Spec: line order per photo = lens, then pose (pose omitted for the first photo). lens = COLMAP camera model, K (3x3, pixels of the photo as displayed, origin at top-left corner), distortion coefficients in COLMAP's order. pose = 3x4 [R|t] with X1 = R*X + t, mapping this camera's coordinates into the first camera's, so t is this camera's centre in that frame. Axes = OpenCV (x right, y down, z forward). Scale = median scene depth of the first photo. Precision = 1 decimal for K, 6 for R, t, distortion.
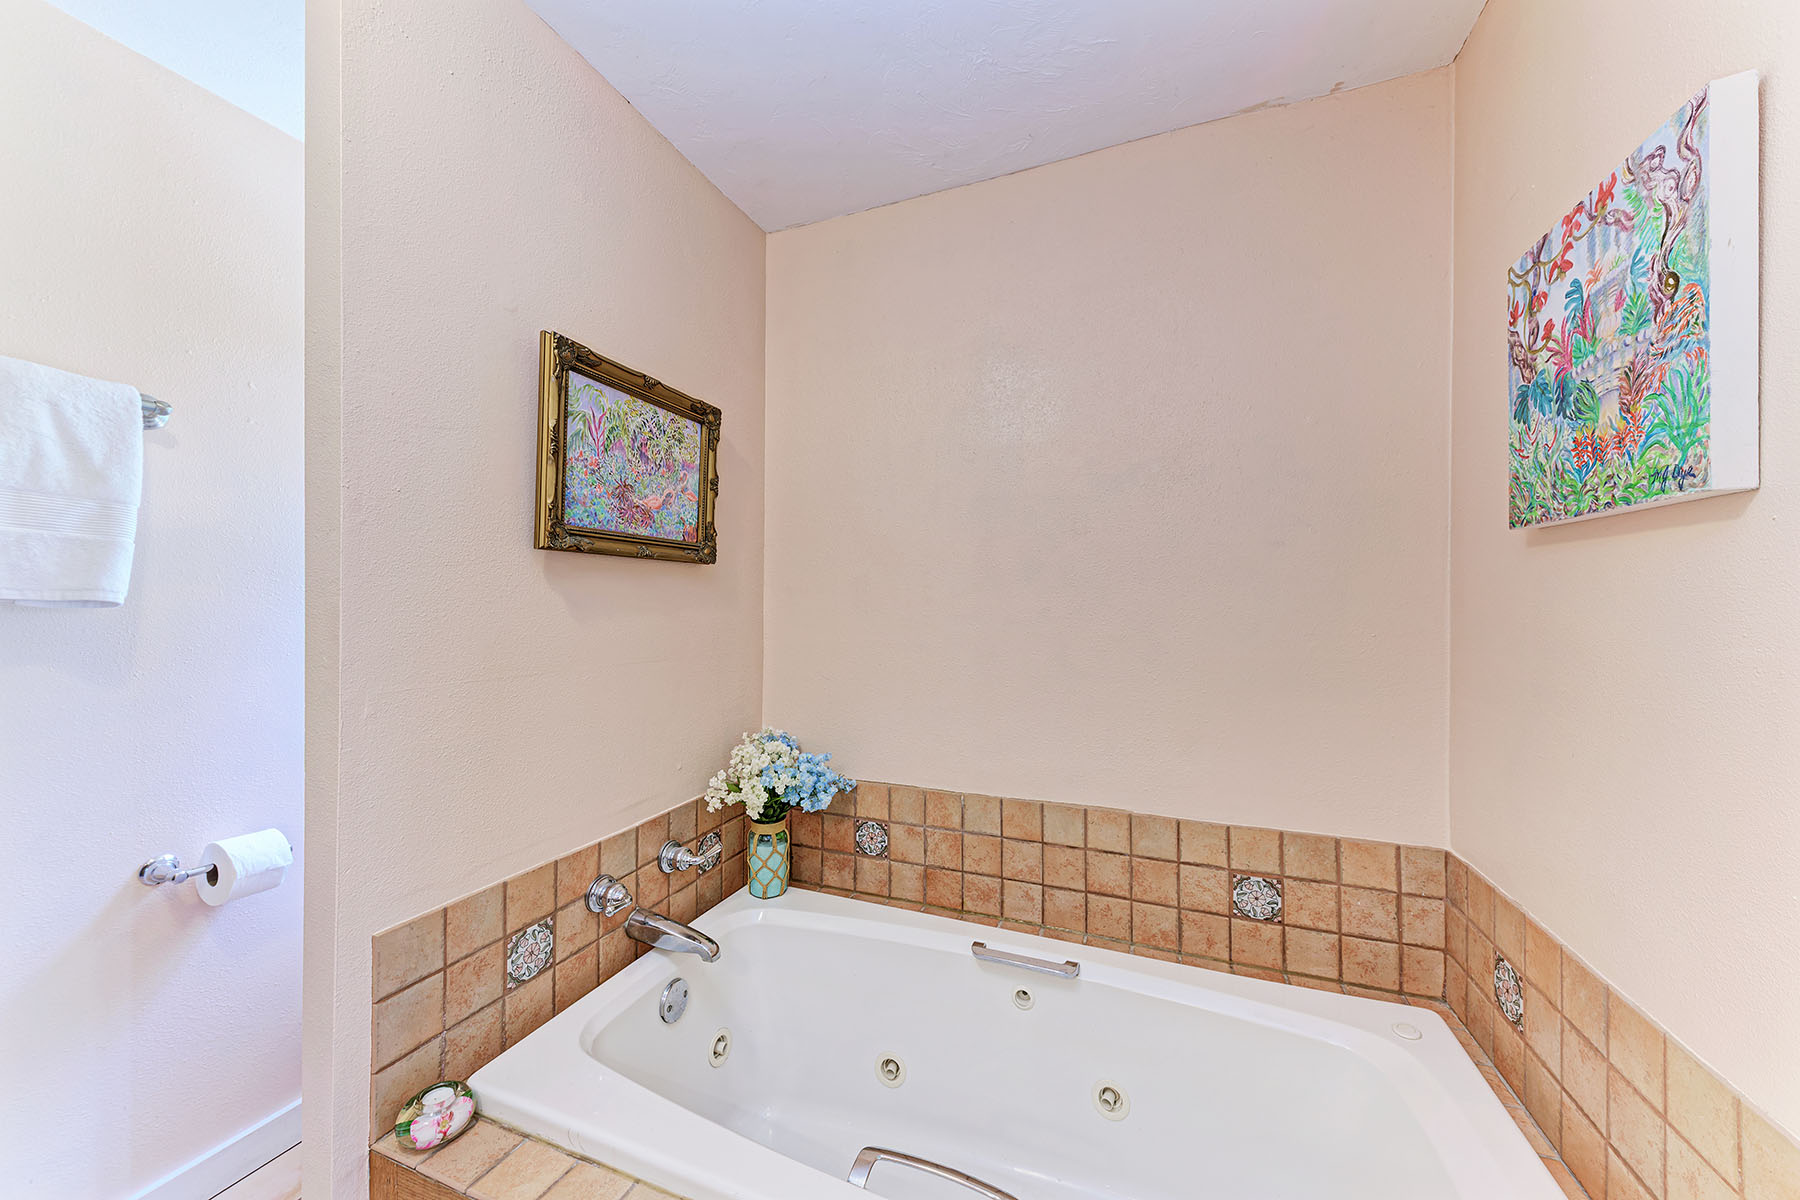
lens RADIAL K [[642.3, 0, 902.2], [0, 642.3, 596.0], [0, 0, 1]] dist [-0.000676, 0.000001]
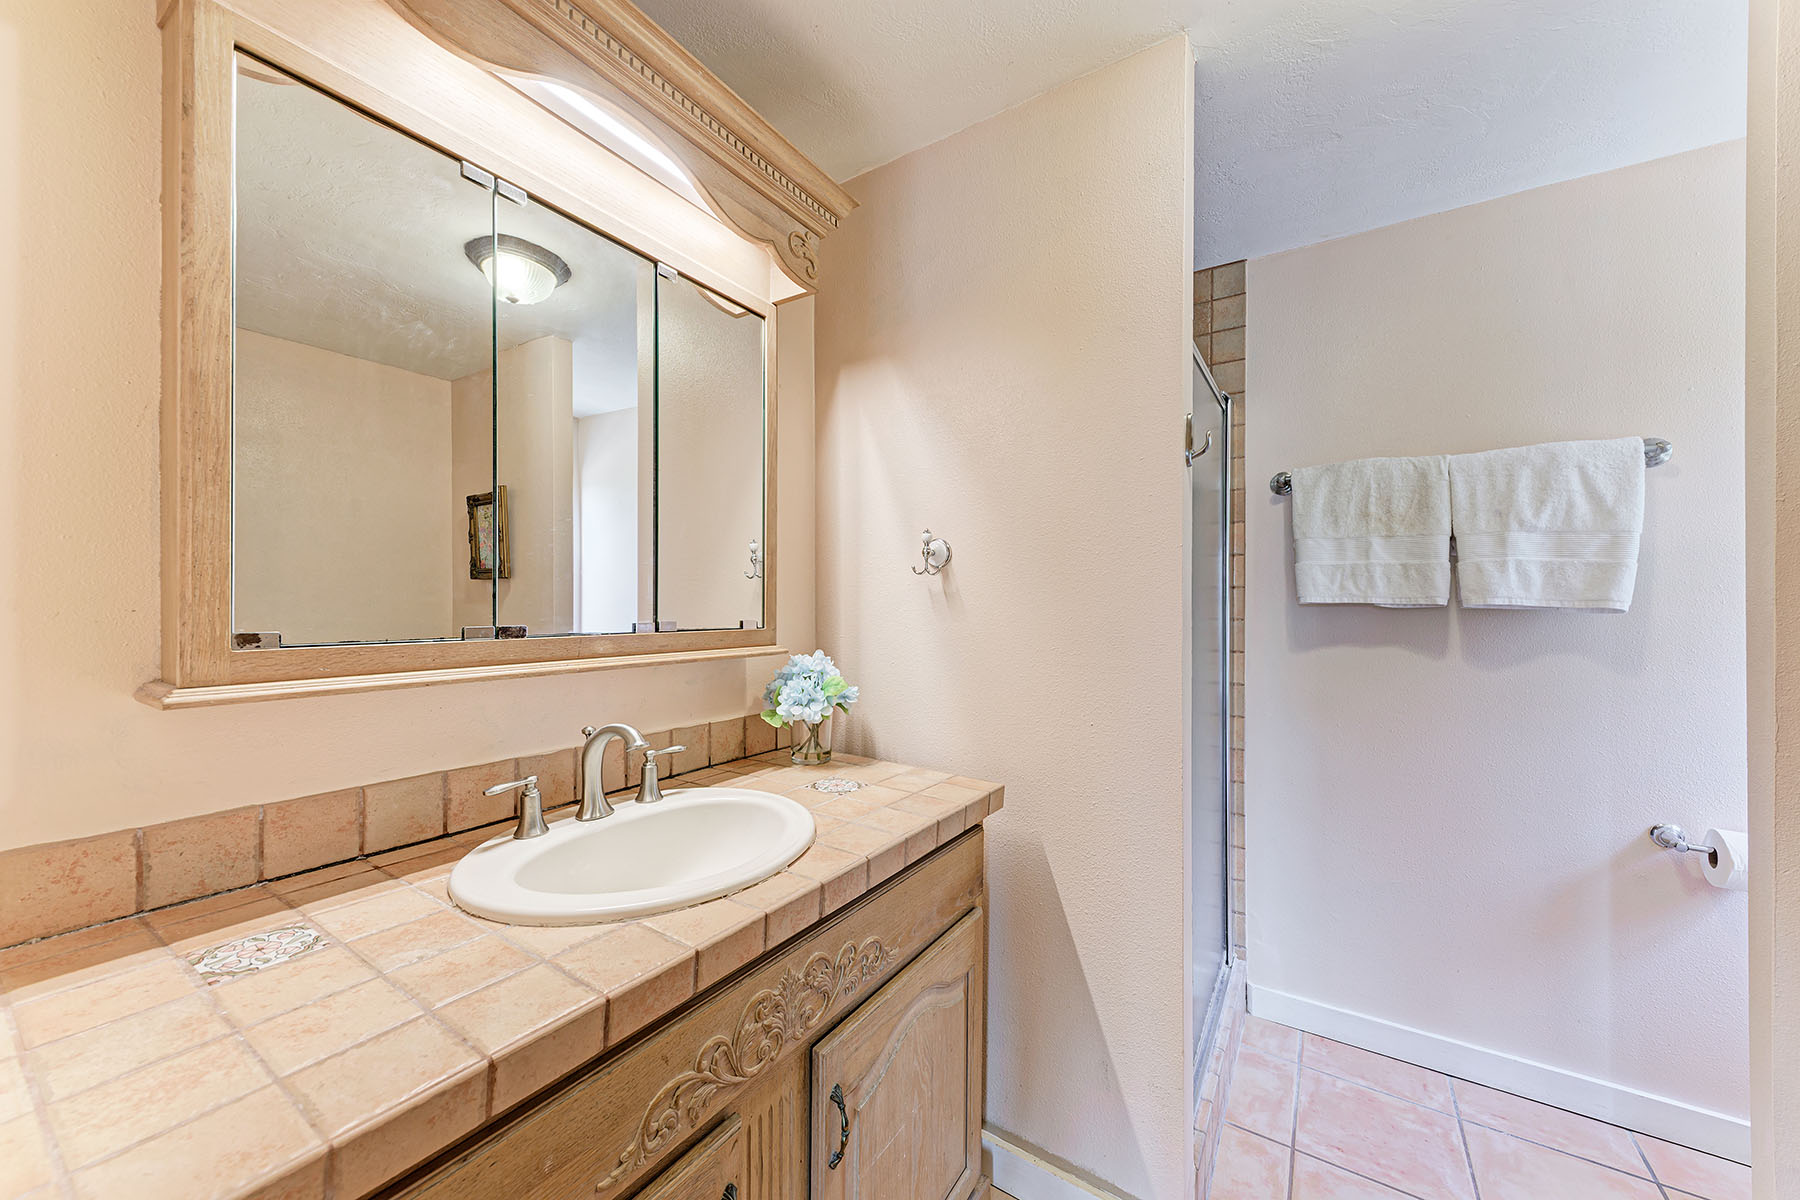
lens RADIAL K [[642.3, 0, 901.9], [0, 642.3, 603.6], [0, 0, 1]] dist [-0.000676, 0.000001]
pose [[-0.211225, -0.006525, -0.977416, 0.339365], [0.005422, 0.999955, -0.007848, -0.000445], [0.977422, -0.006957, -0.211180, -0.144184]]
